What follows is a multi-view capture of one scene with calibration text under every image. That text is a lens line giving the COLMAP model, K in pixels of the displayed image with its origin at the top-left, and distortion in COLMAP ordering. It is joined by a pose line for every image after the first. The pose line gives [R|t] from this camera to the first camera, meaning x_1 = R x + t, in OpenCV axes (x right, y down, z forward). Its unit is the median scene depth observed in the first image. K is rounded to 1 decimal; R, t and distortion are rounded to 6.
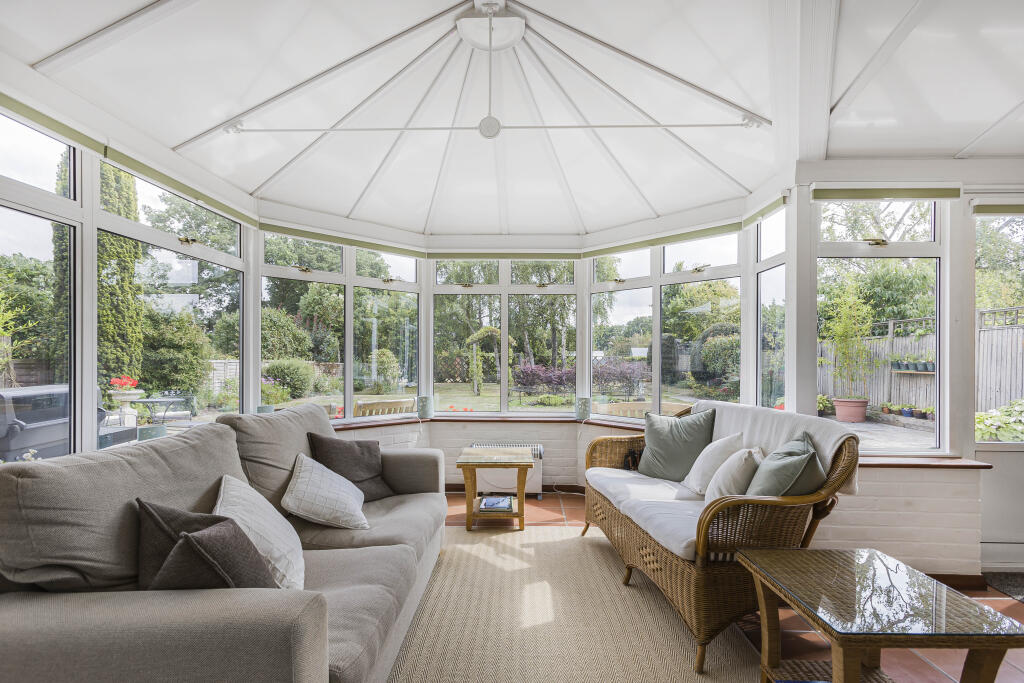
lens RADIAL K [[467.4, 0, 511.2], [0, 467.4, 354.0], [0, 0, 1]] dist [0.000741, 0.000408]
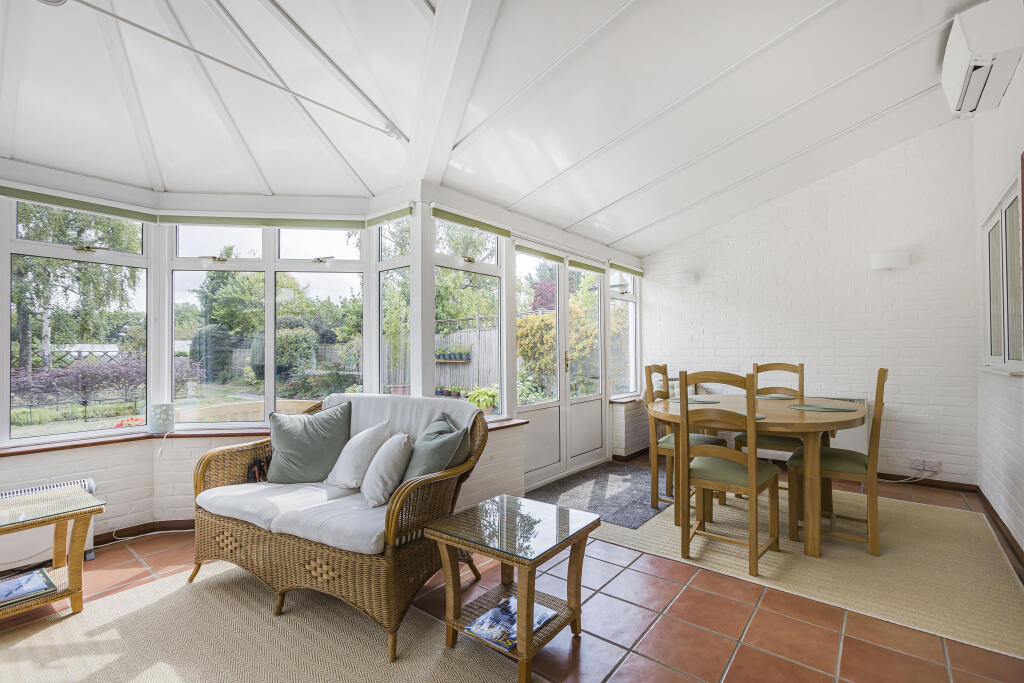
lens RADIAL K [[471.4, 0, 512.0], [0, 471.4, 341.5], [0, 0, 1]] dist [-0.000058, 0.008737]
pose [[0.607603, 0.007989, 0.794201, -0.152574], [0.002797, 0.999922, -0.012198, 0.002219], [-0.794236, 0.009633, 0.607533, 0.100607]]
